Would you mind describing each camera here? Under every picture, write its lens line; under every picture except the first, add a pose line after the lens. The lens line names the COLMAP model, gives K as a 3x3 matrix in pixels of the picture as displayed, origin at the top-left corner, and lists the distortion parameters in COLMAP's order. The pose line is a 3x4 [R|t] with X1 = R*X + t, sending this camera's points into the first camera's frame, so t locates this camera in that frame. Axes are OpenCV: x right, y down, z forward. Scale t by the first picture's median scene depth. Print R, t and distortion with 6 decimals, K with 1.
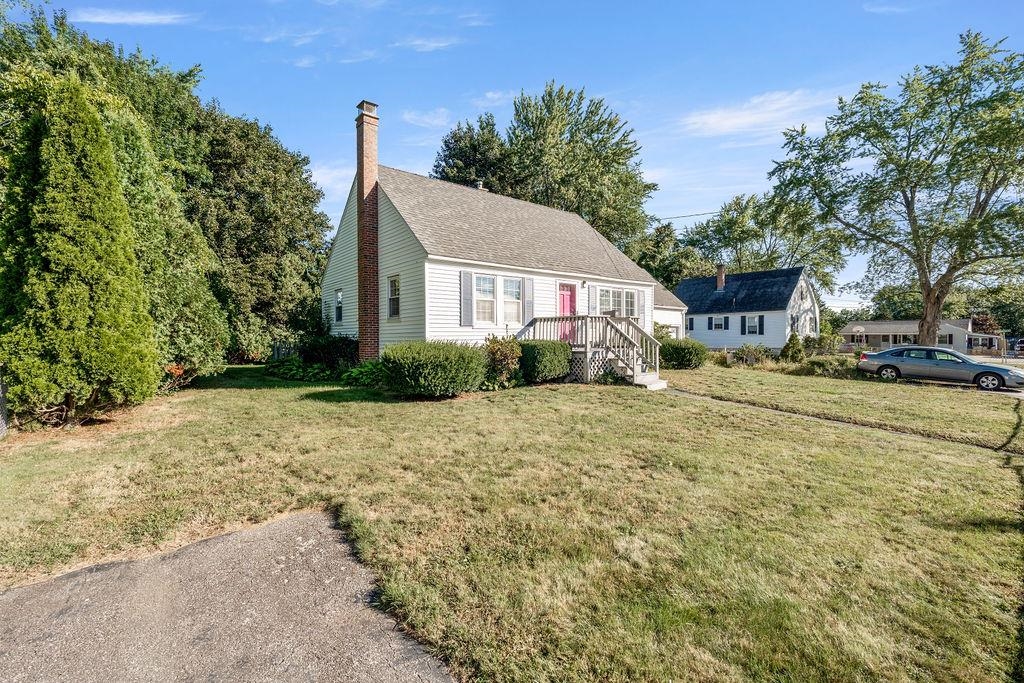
lens RADIAL K [[445.7, 0, 511.5], [0, 445.7, 338.8], [0, 0, 1]] dist [-0.010953, 0.000404]
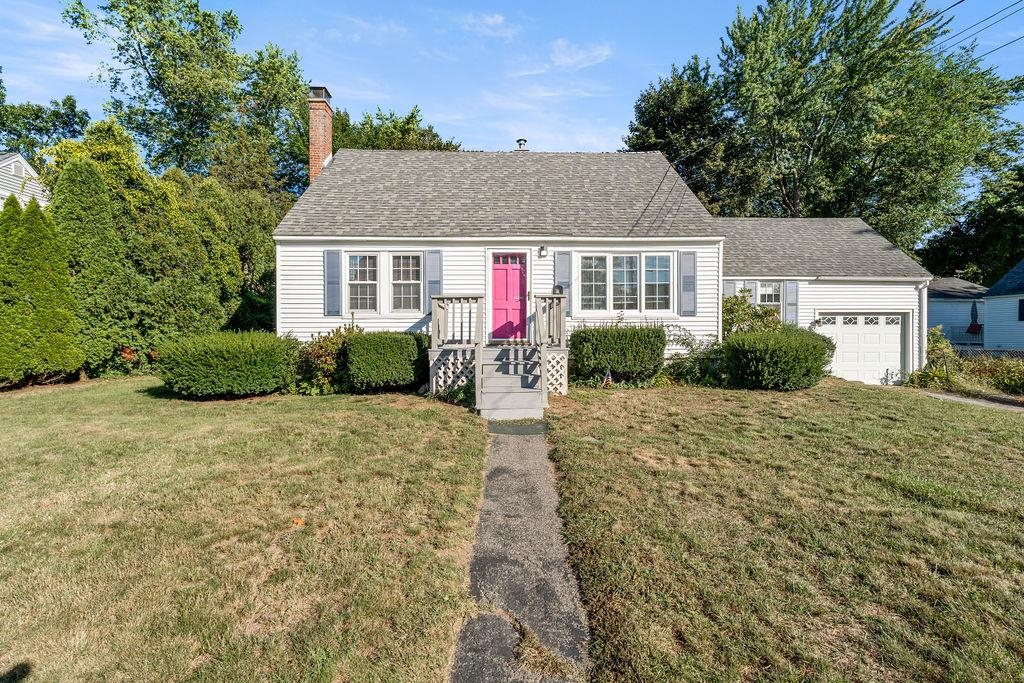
lens RADIAL K [[445.7, 0, 512.1], [0, 445.7, 338.3], [0, 0, 1]] dist [-0.010953, 0.000404]
pose [[0.785291, 0.008745, -0.619065, 0.604721], [-0.004787, 0.999956, 0.008054, 0.004208], [0.619108, -0.003361, 0.785299, 0.490762]]
